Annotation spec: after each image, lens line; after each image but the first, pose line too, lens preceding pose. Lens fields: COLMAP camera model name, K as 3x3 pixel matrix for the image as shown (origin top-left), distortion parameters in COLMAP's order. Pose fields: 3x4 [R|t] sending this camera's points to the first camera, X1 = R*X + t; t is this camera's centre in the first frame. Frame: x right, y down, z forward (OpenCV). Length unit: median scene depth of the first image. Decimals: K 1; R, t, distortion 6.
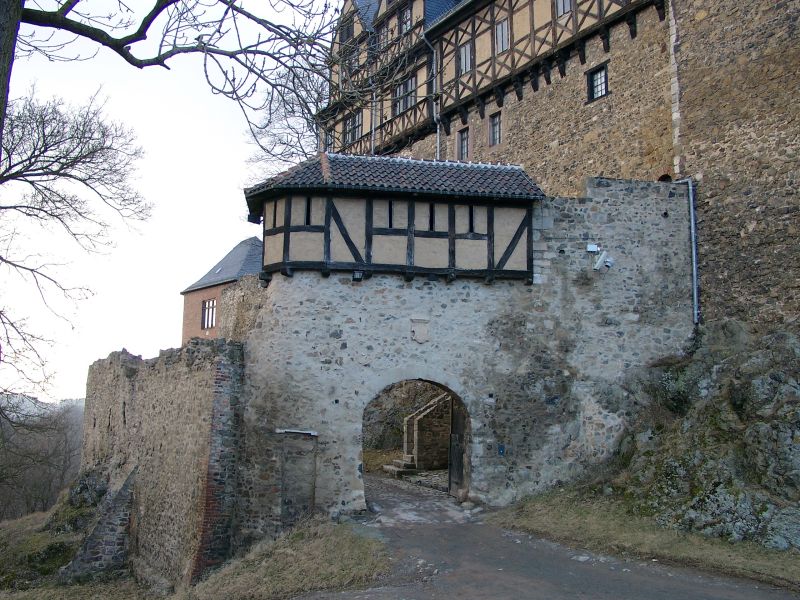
lens RADIAL K [[785.8, 0, 400.0], [0, 785.8, 300.0], [0, 0, 1]] dist [-0.121429, 0.012635]
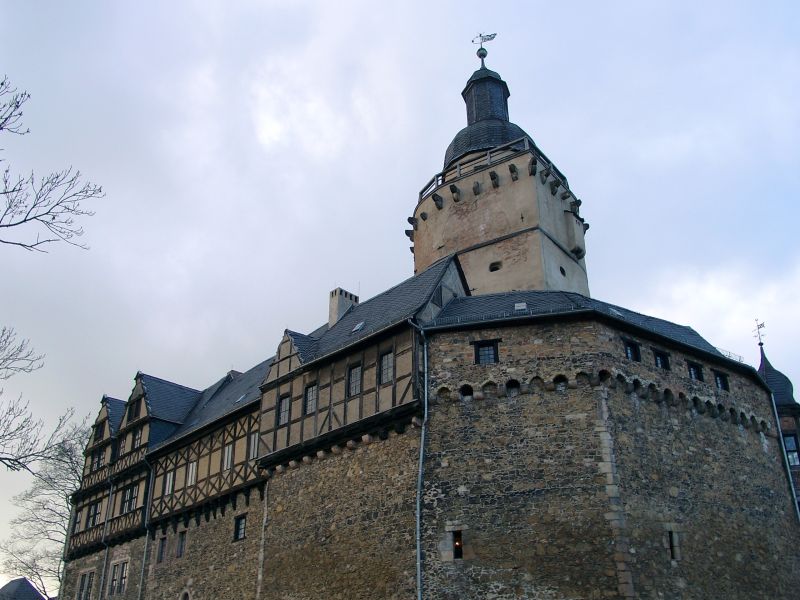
lens RADIAL K [[785.8, 0, 400.0], [0, 785.8, 300.0], [0, 0, 1]] dist [-0.121429, 0.012635]
pose [[0.981152, 0.078163, 0.176726, 0.230681], [-0.010173, 0.934168, -0.356688, -0.152762], [-0.192972, 0.348167, 0.917356, -0.402317]]
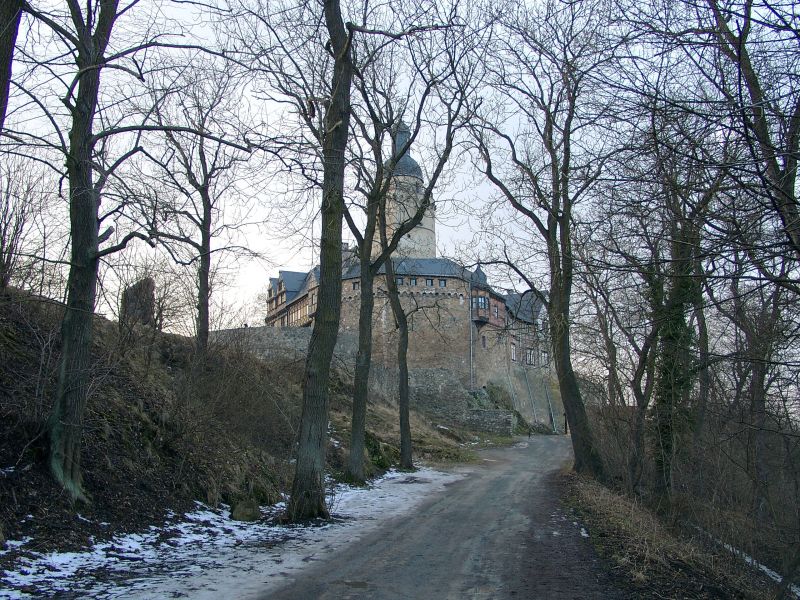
lens RADIAL K [[818.5, 0, 400.0], [0, 818.5, 300.0], [0, 0, 1]] dist [-0.000614, -0.000138]
pose [[0.992408, -0.057933, -0.108489, 1.036062], [0.053364, 0.997580, -0.044562, -0.218697], [0.110808, 0.038434, 0.993098, -2.784781]]
